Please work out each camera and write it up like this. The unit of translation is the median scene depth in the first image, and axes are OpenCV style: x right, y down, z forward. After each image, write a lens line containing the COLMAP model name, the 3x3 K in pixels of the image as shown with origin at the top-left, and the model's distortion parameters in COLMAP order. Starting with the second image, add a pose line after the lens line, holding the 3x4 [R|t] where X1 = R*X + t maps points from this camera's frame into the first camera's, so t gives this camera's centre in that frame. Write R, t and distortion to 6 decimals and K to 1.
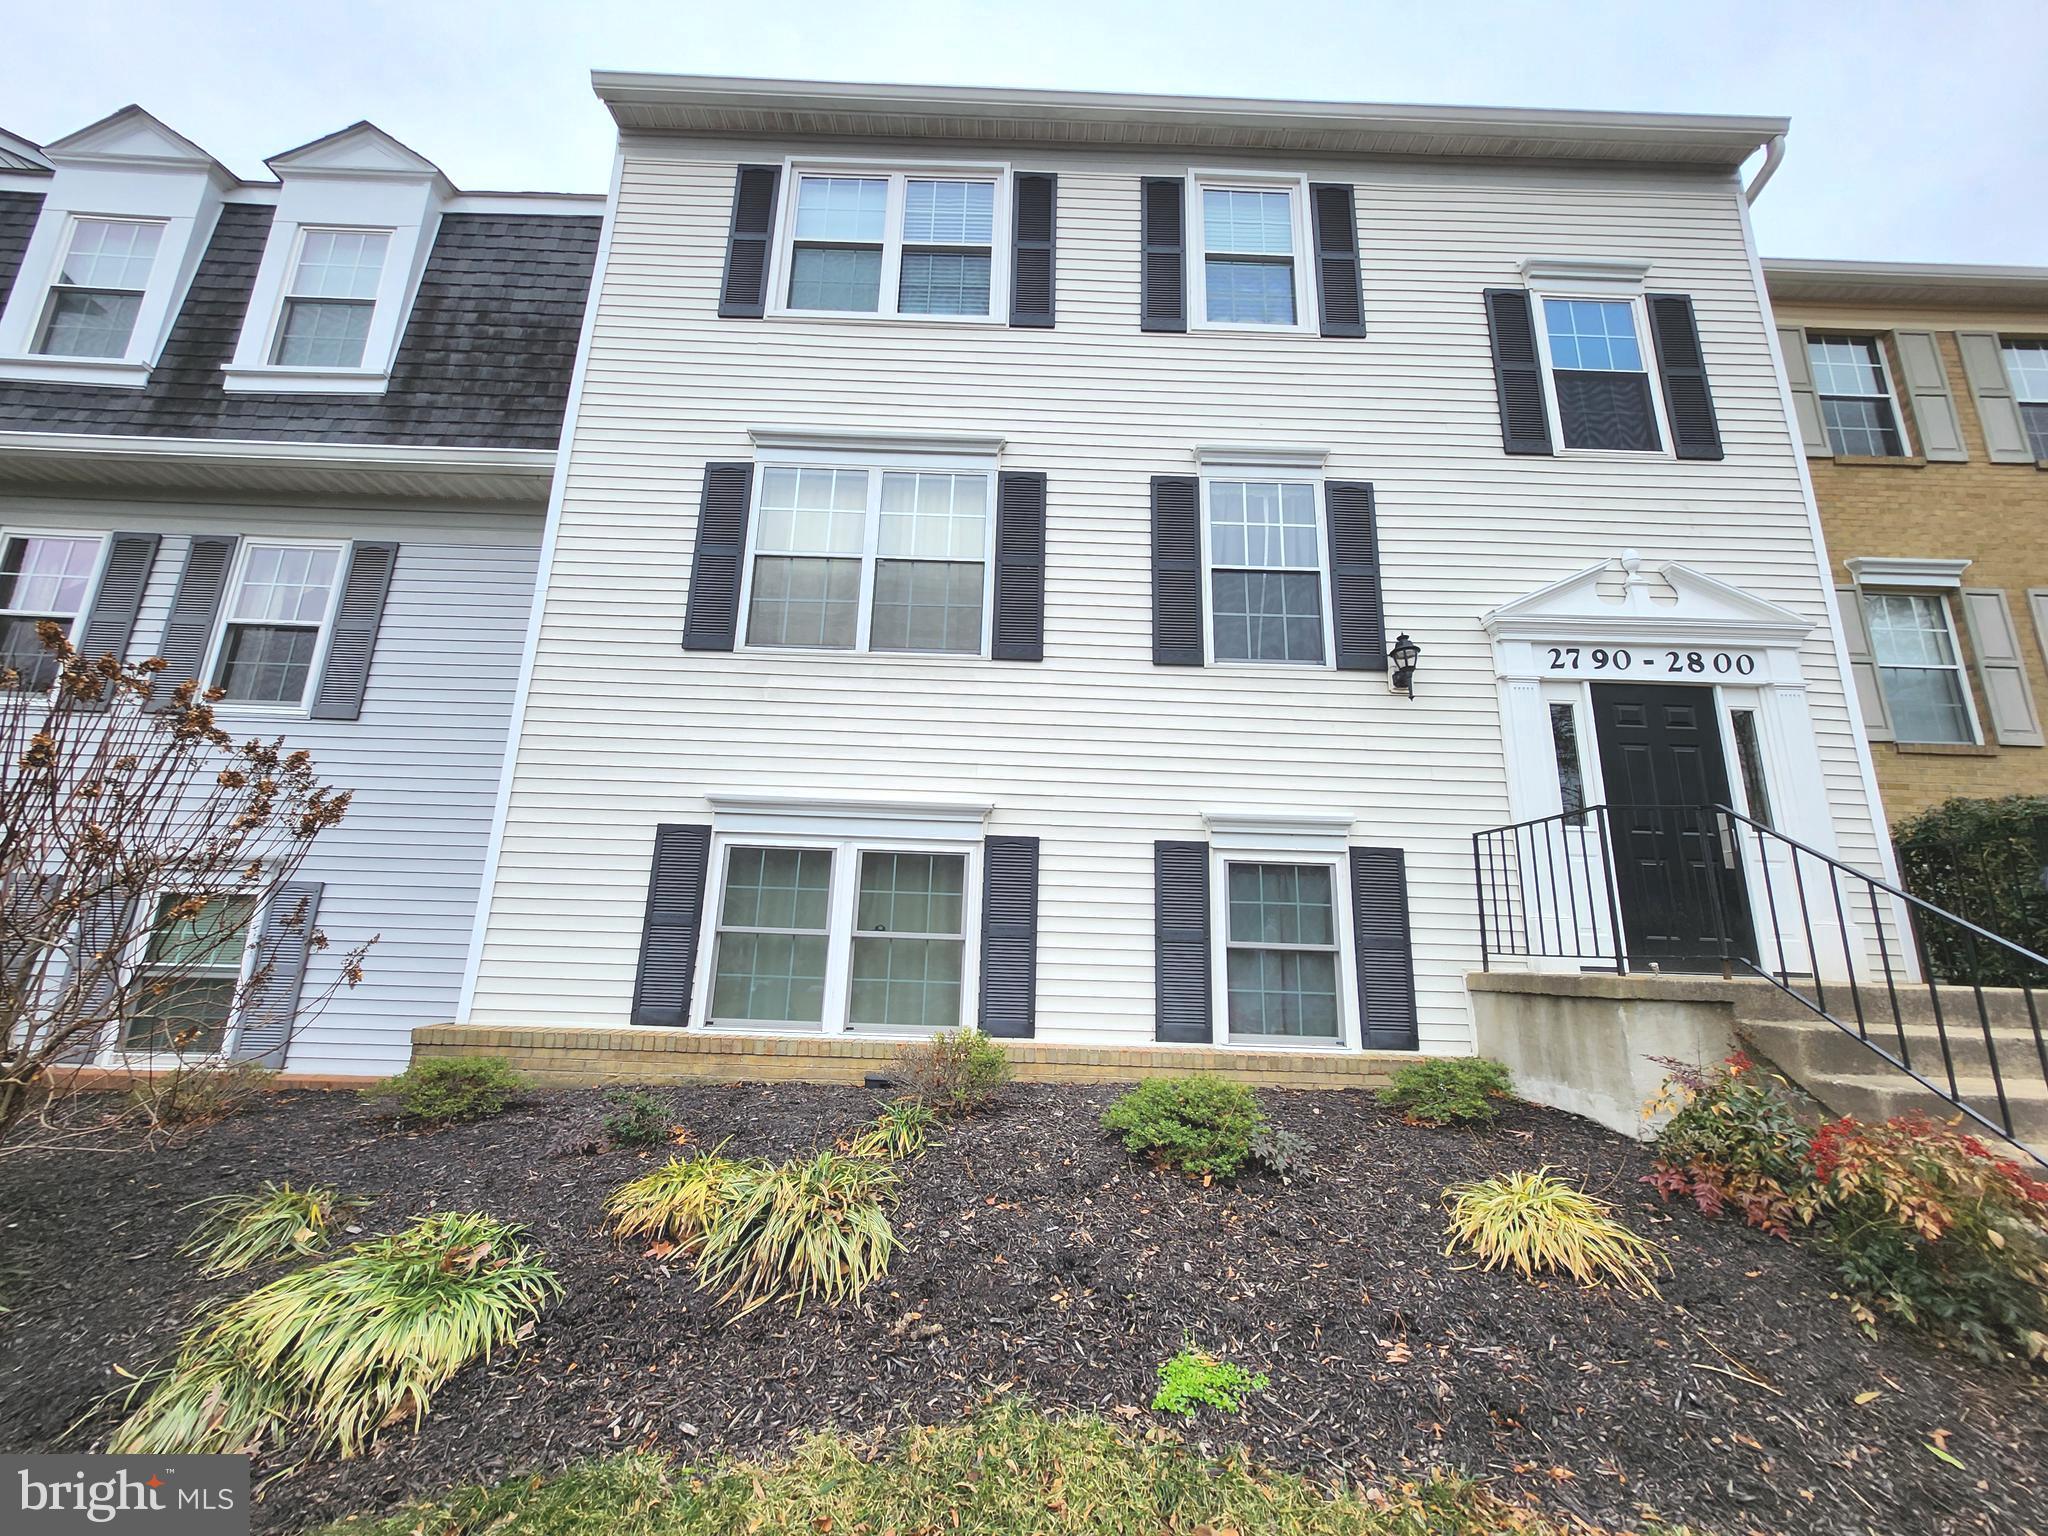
lens RADIAL K [[808.1, 0, 1011.4], [0, 808.1, 767.8], [0, 0, 1]] dist [-0.011207, 0.005022]
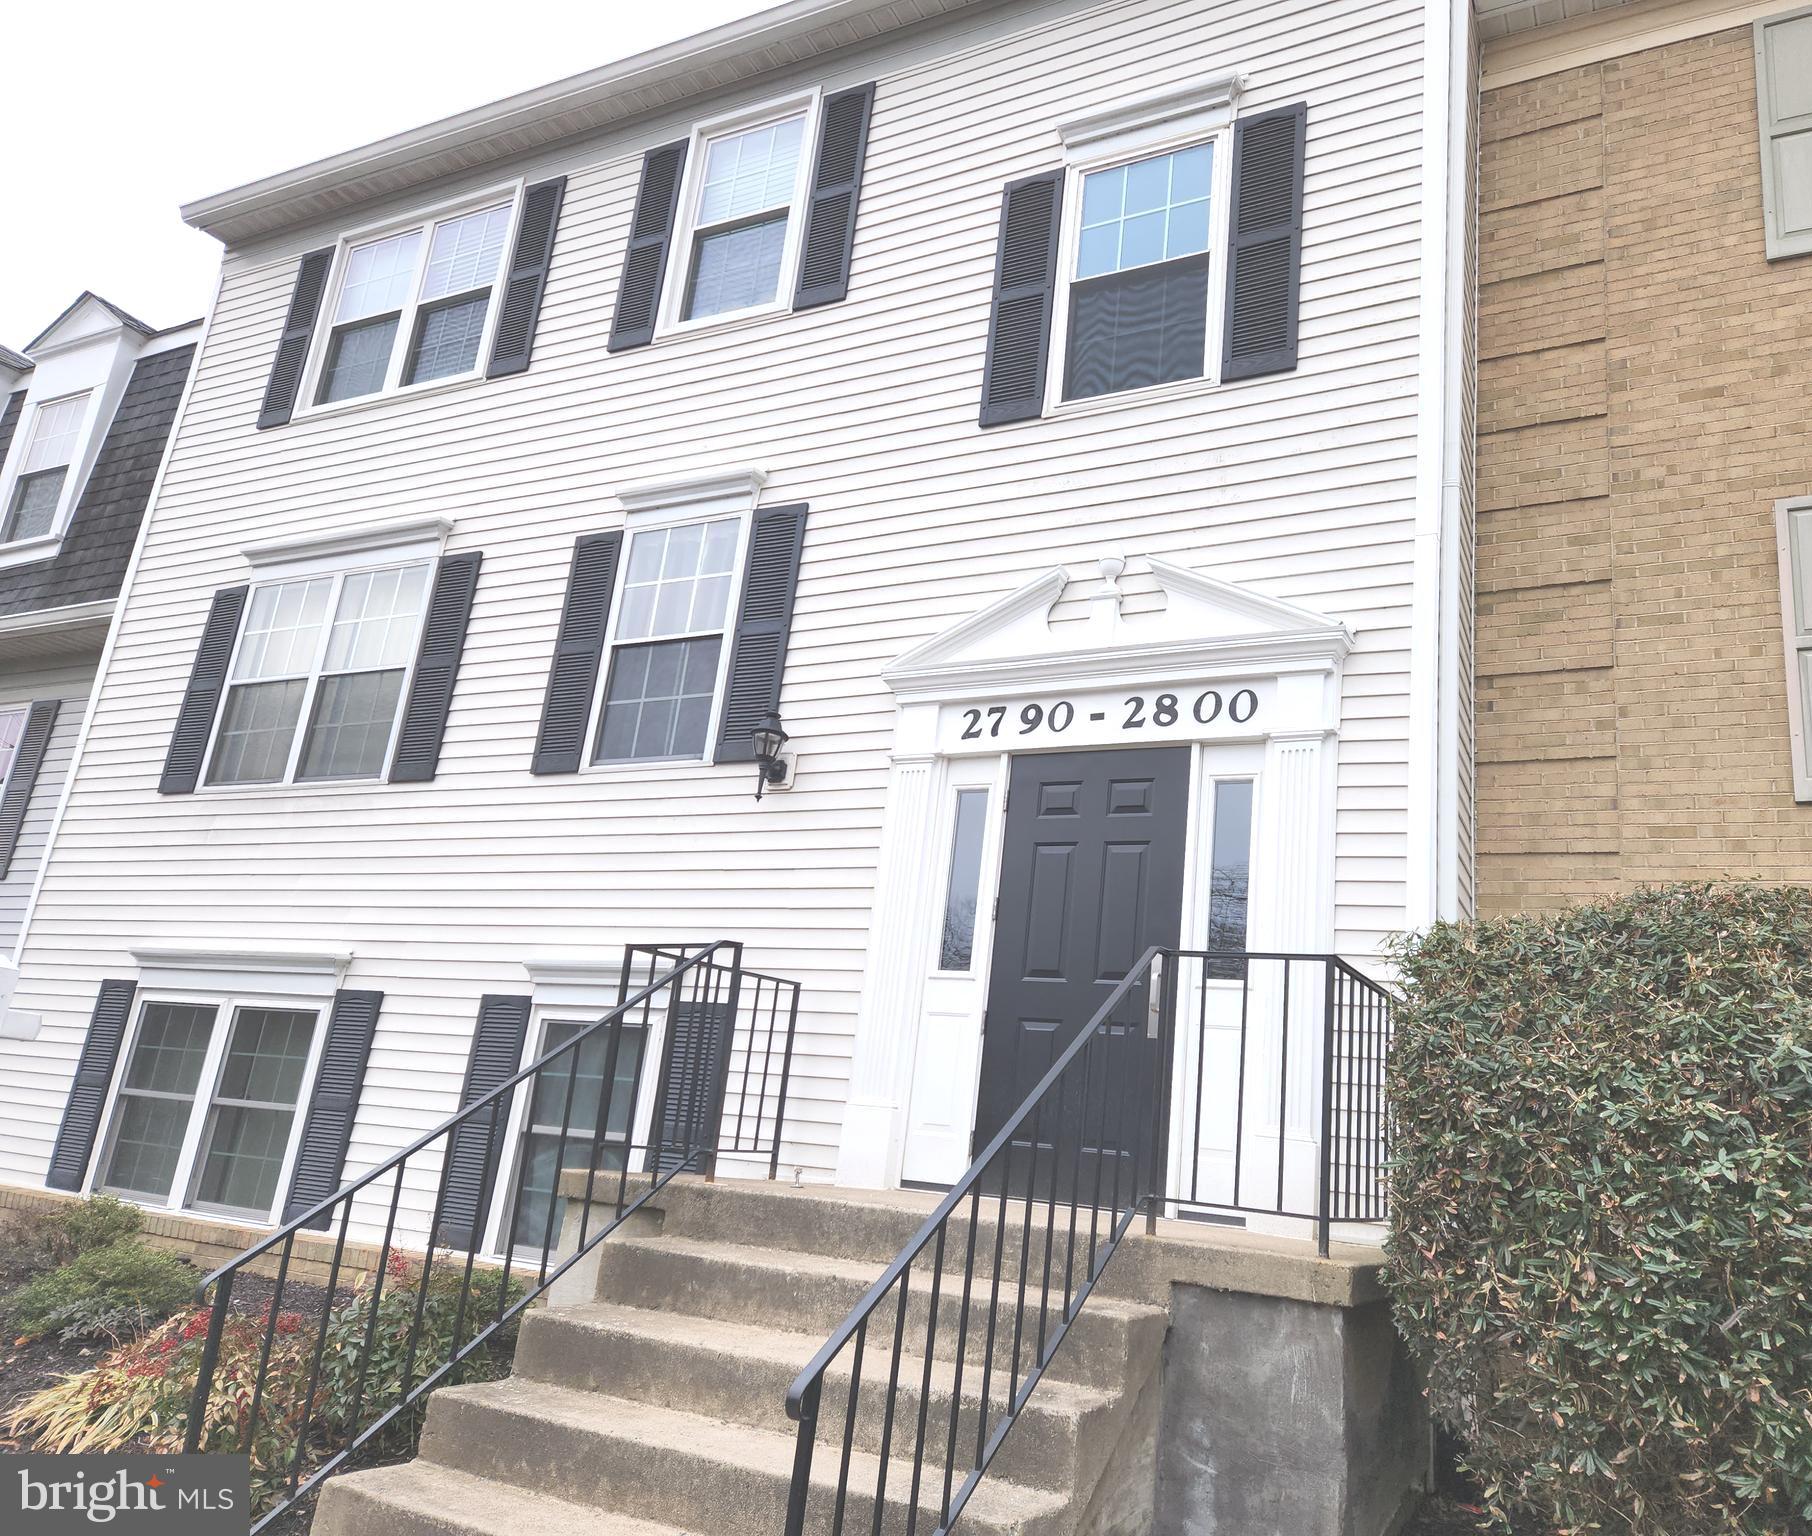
lens RADIAL K [[1314.3, 0, 912.9], [0, 1314.3, 810.3], [0, 0, 1]] dist [0.089450, -0.125534]
pose [[0.897942, -0.060799, -0.435893, 1.083407], [0.022661, 0.995485, -0.092170, 0.036495], [0.439529, 0.072885, 0.895266, -0.006009]]
